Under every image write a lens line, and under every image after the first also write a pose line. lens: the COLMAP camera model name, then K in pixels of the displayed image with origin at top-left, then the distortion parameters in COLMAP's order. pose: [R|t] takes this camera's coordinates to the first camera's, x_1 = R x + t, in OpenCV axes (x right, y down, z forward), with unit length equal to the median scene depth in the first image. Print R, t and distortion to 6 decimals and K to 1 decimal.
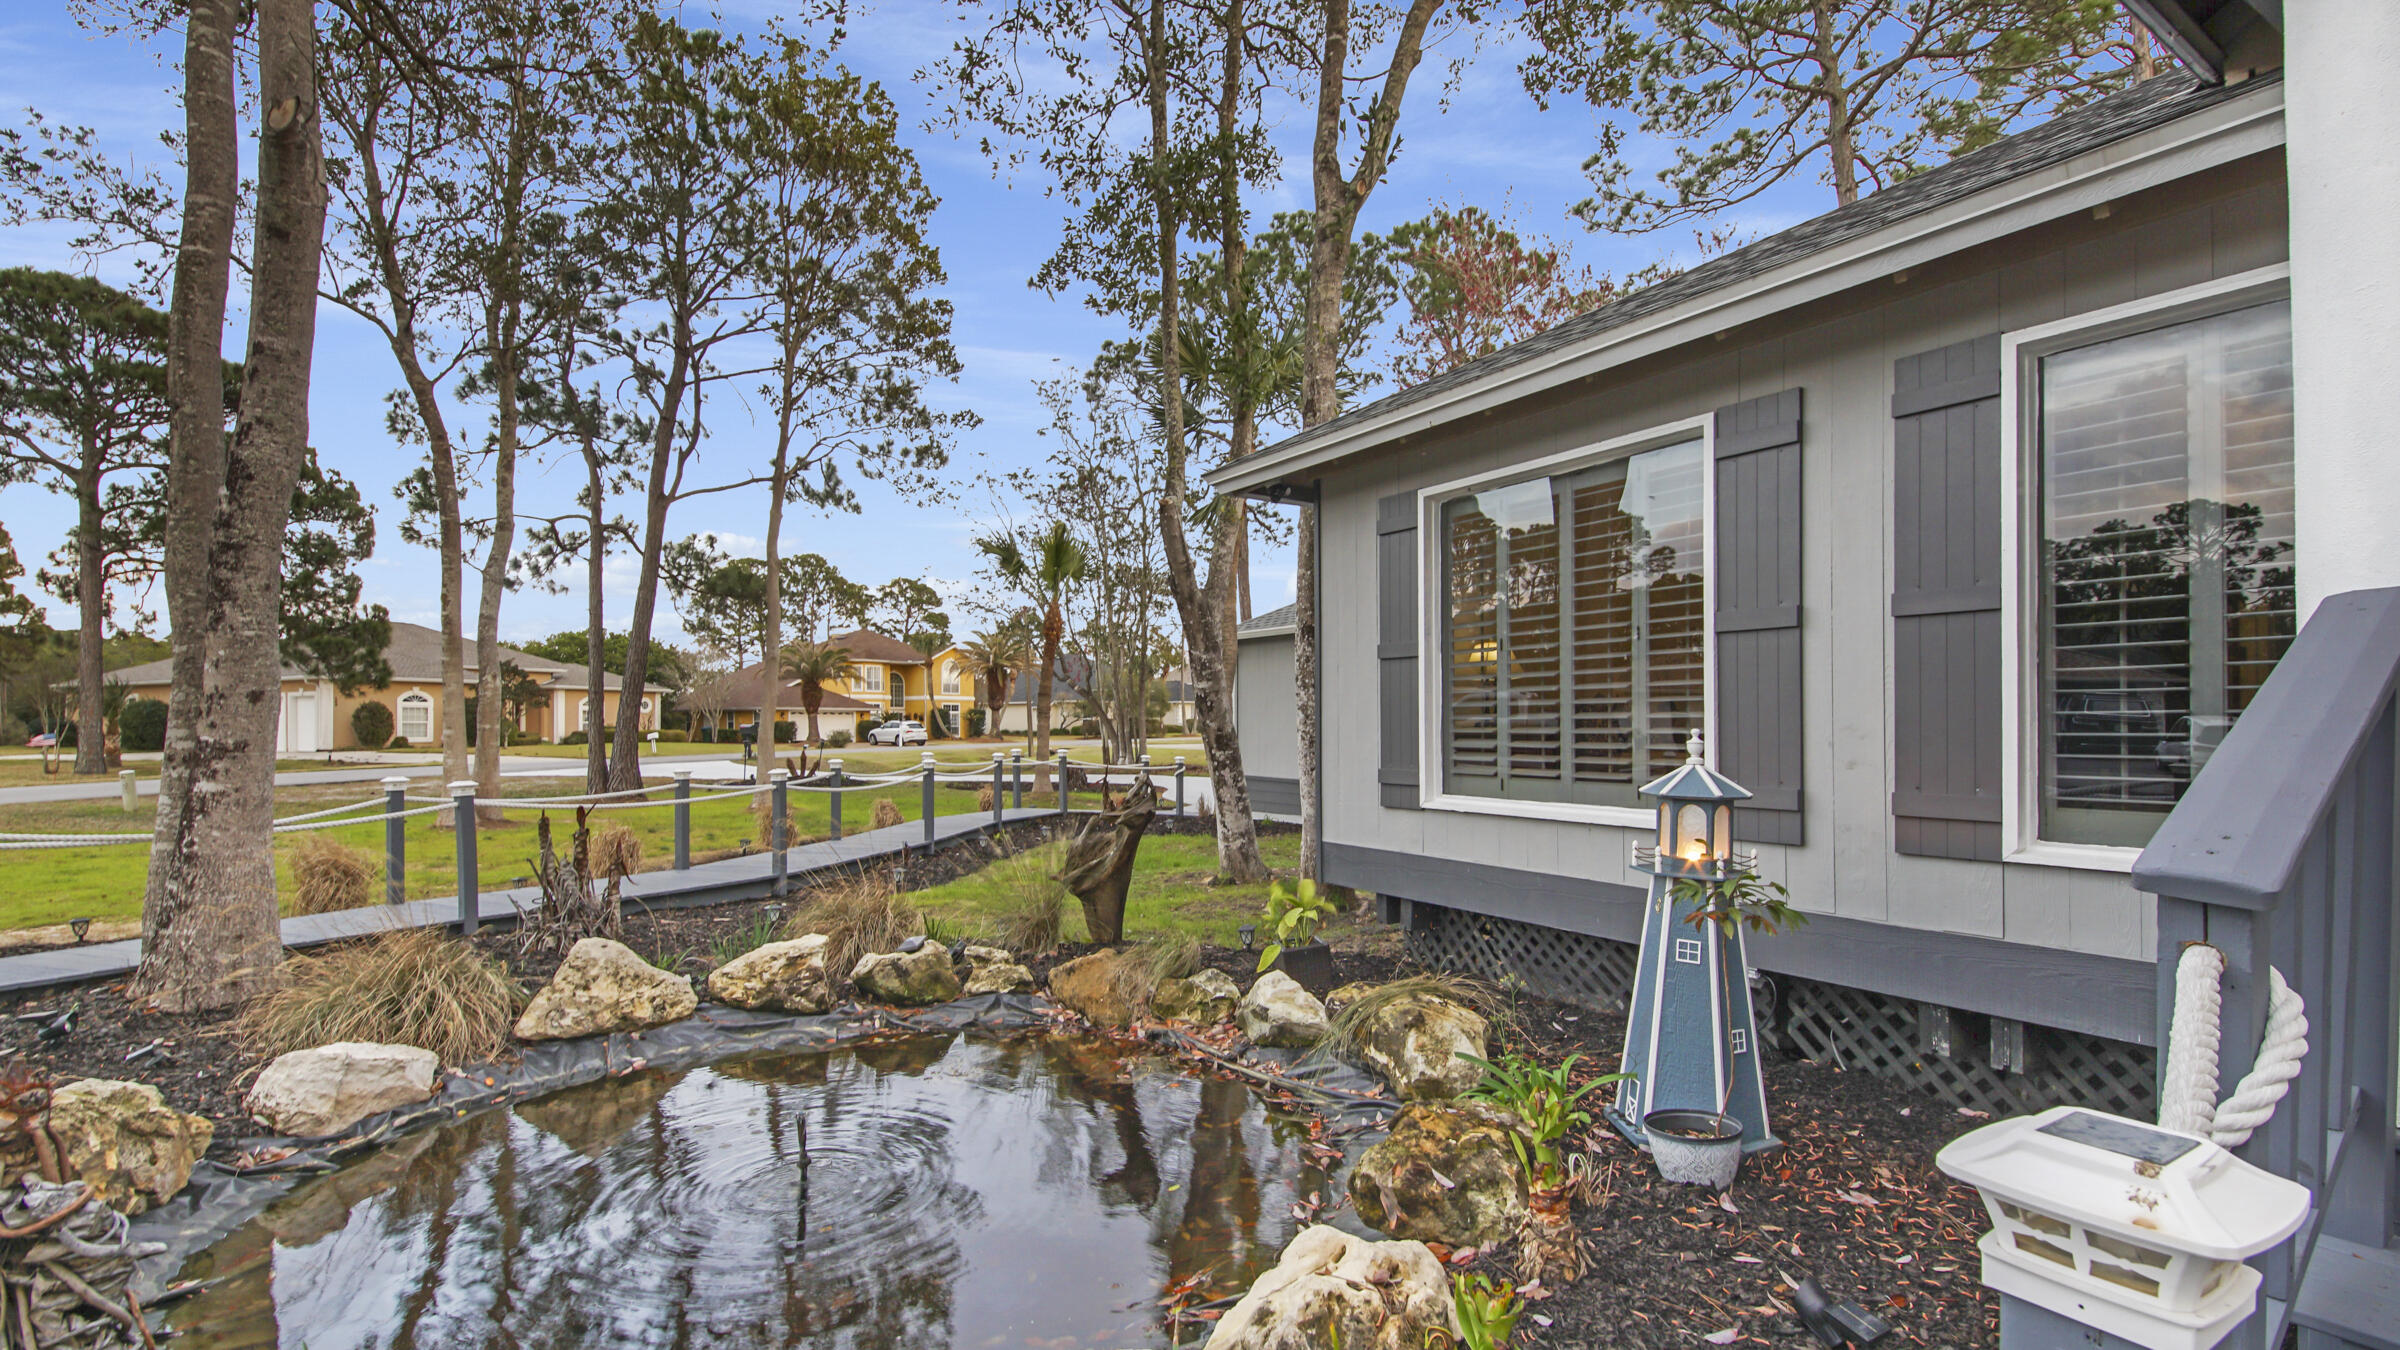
lens RADIAL K [[1060.6, 0, 1200.4], [0, 1060.6, 719.4], [0, 0, 1]] dist [0.041982, -0.022264]
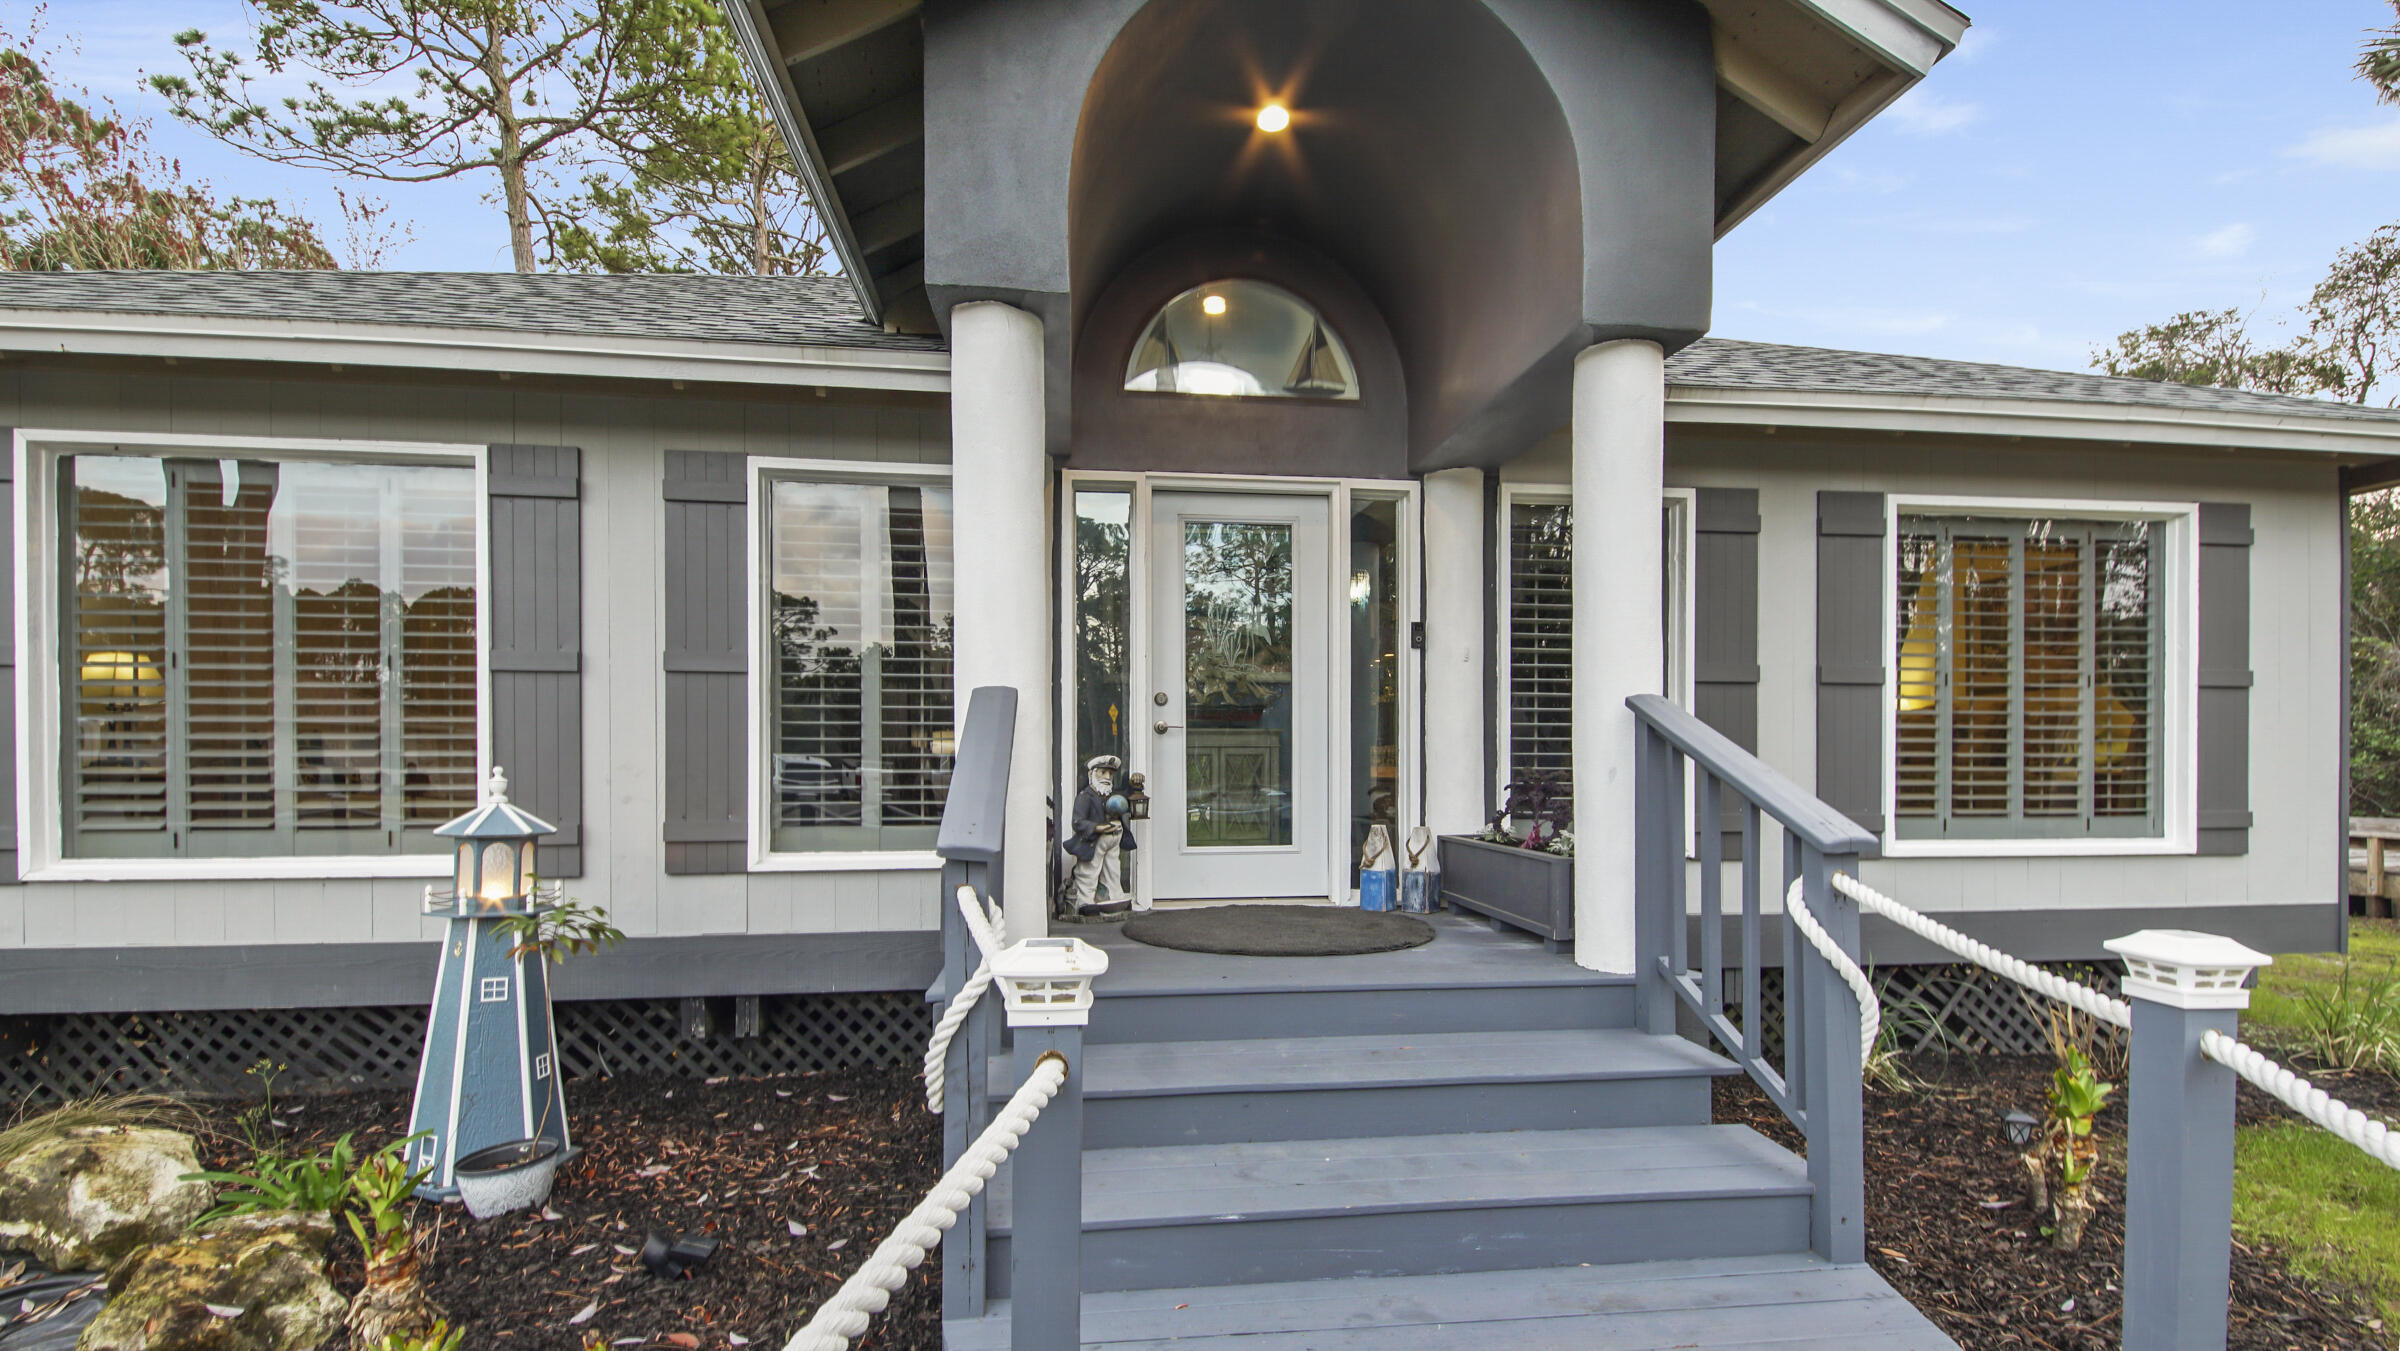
lens RADIAL K [[1232.9, 0, 1201.2], [0, 1232.9, 776.0], [0, 0, 1]] dist [0.004470, 0.000526]
pose [[0.419028, -0.004968, 0.907960, -0.302762], [-0.005381, 0.999954, 0.007955, 0.004089], [-0.907957, -0.008220, 0.418982, -0.078853]]
